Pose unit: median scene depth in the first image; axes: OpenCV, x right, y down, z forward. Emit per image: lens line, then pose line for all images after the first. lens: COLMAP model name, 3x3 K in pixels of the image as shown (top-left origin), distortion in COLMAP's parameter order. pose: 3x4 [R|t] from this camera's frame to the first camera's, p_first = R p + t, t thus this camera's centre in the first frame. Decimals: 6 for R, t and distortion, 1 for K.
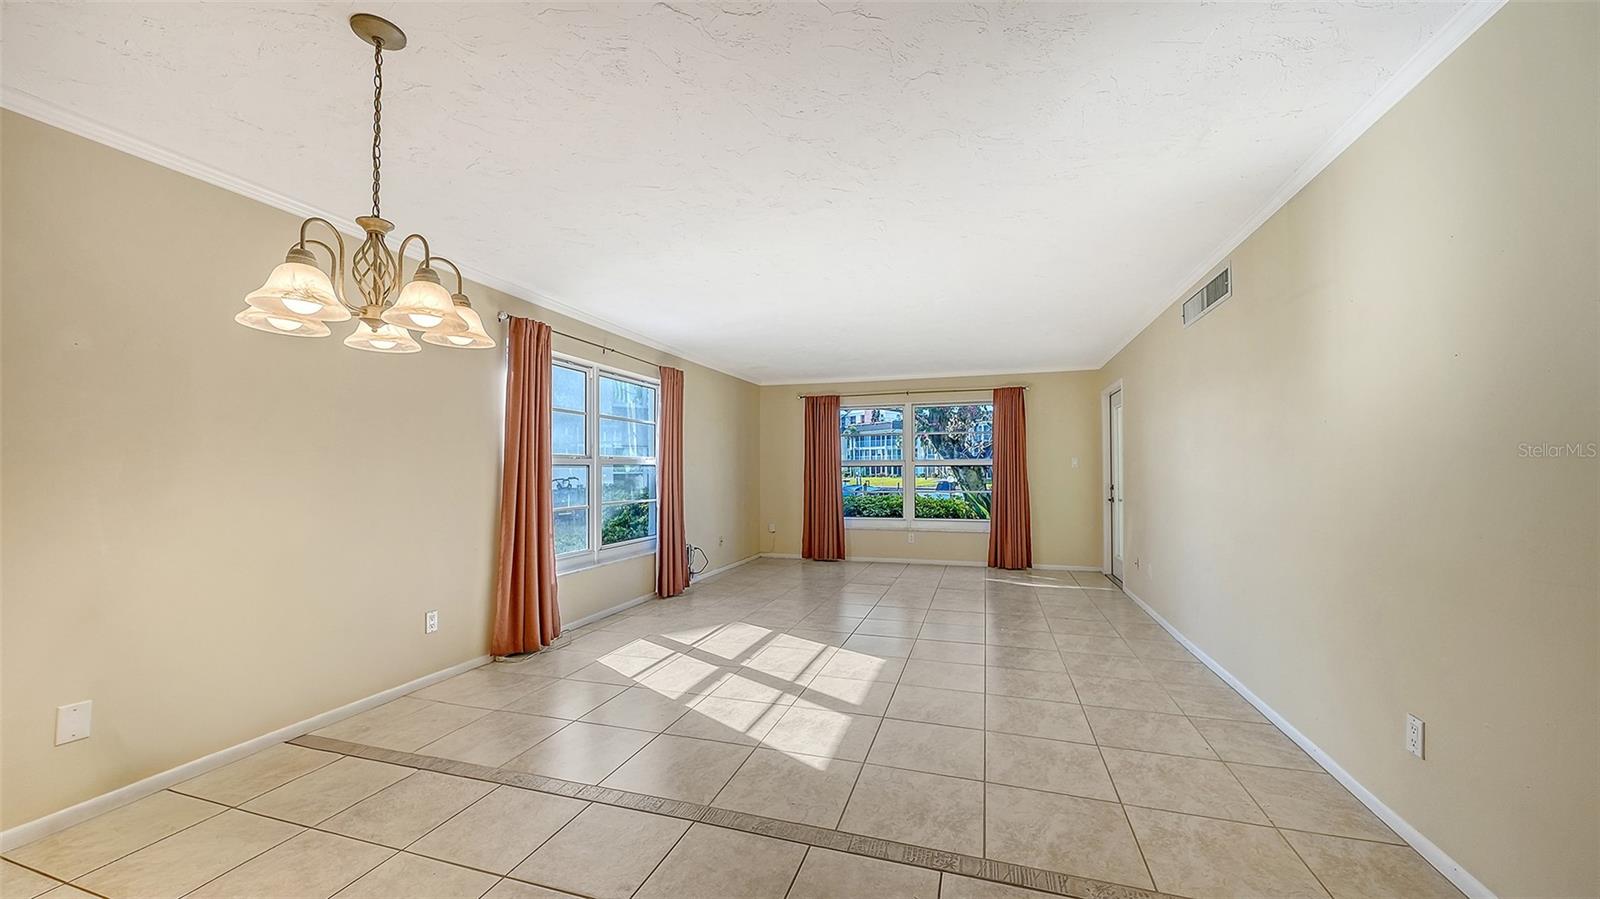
lens RADIAL K [[587.5, 0, 809.9], [0, 587.5, 471.5], [0, 0, 1]] dist [-0.005992, -0.001143]
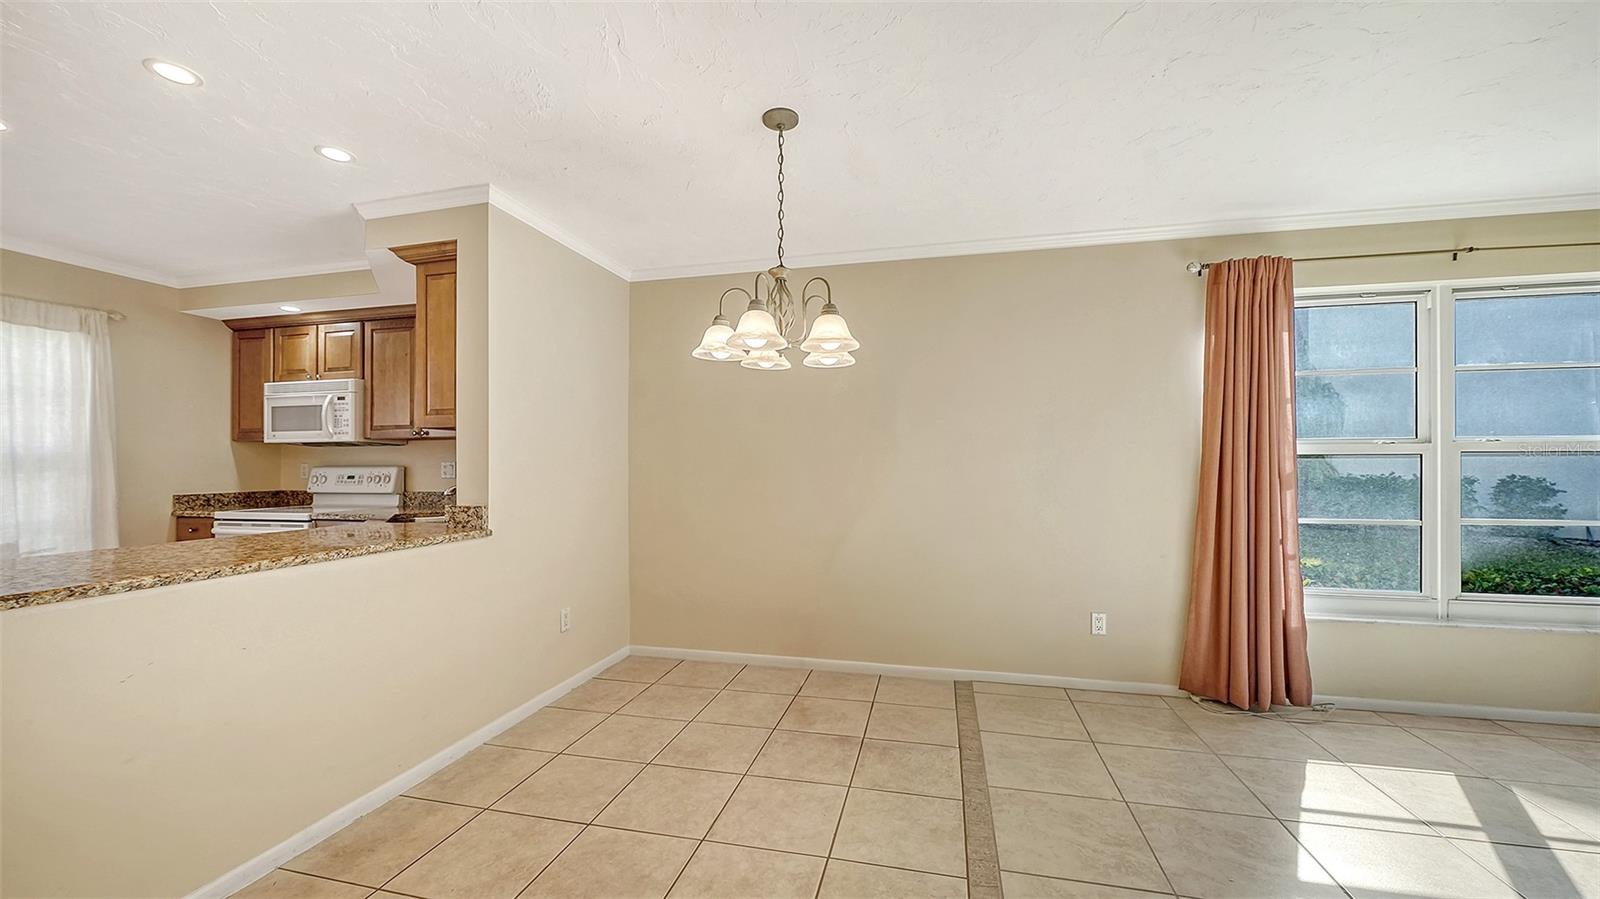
lens RADIAL K [[587.5, 0, 800.9], [0, 587.5, 468.4], [0, 0, 1]] dist [-0.005992, -0.001143]
pose [[0.059971, 0.008991, -0.998160, 0.183530], [0.000490, 0.999959, 0.009036, -0.001340], [0.998200, -0.001031, 0.059965, 0.324814]]
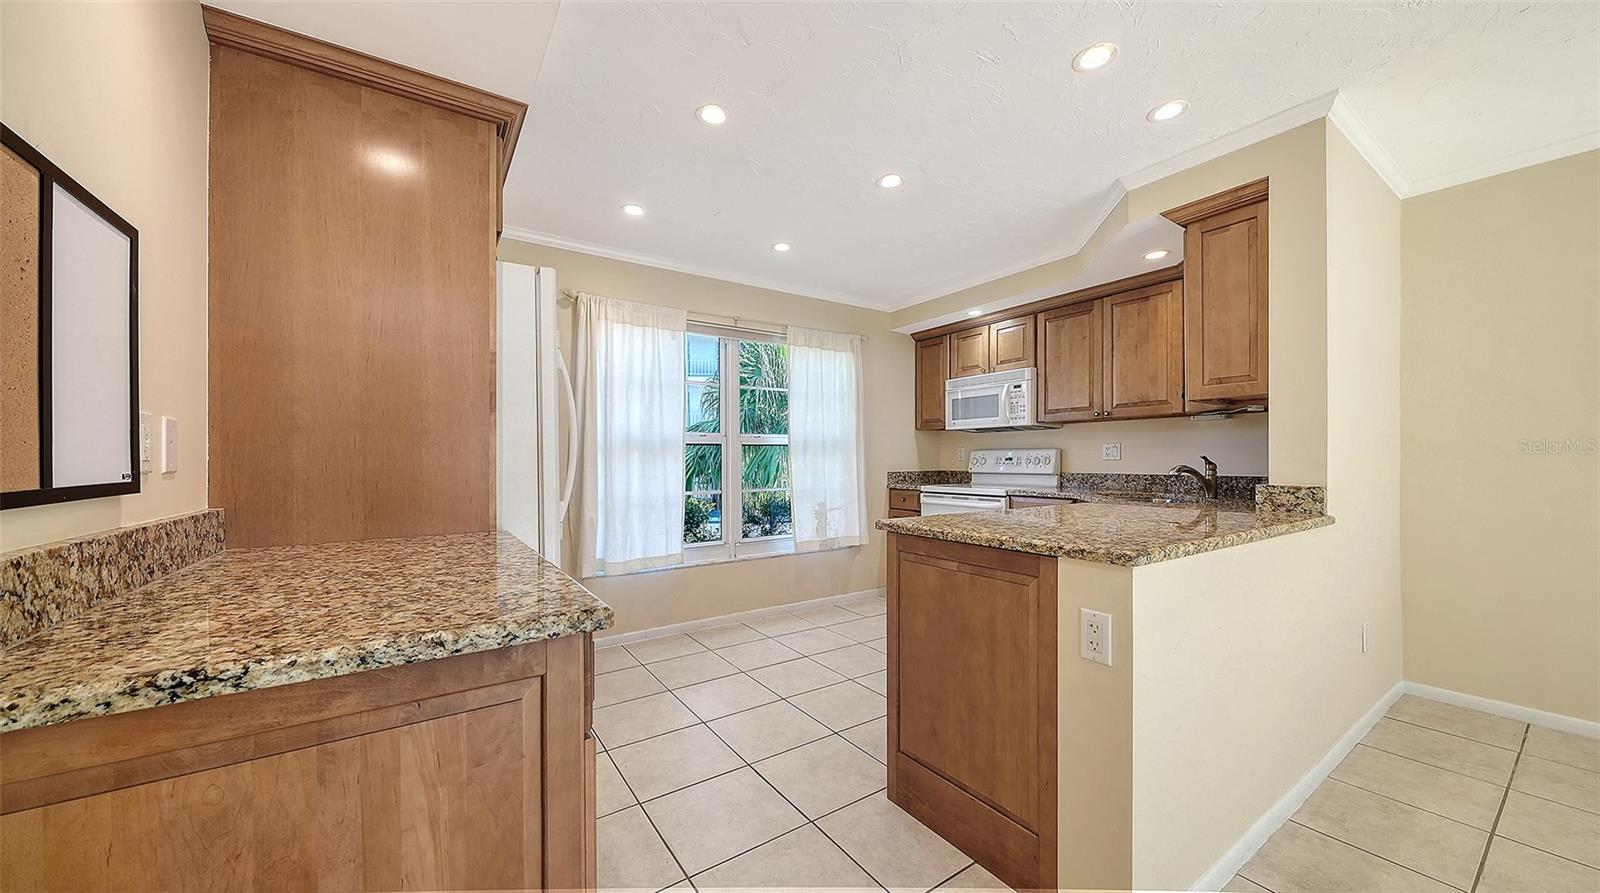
lens RADIAL K [[558.7, 0, 799.9], [0, 558.7, 461.7], [0, 0, 1]] dist [-0.003732, -0.001681]
pose [[-0.634581, 0.010368, -0.772787, 0.203413], [0.004487, 0.999943, 0.009731, 0.012968], [0.772843, 0.002708, -0.634591, 0.030749]]
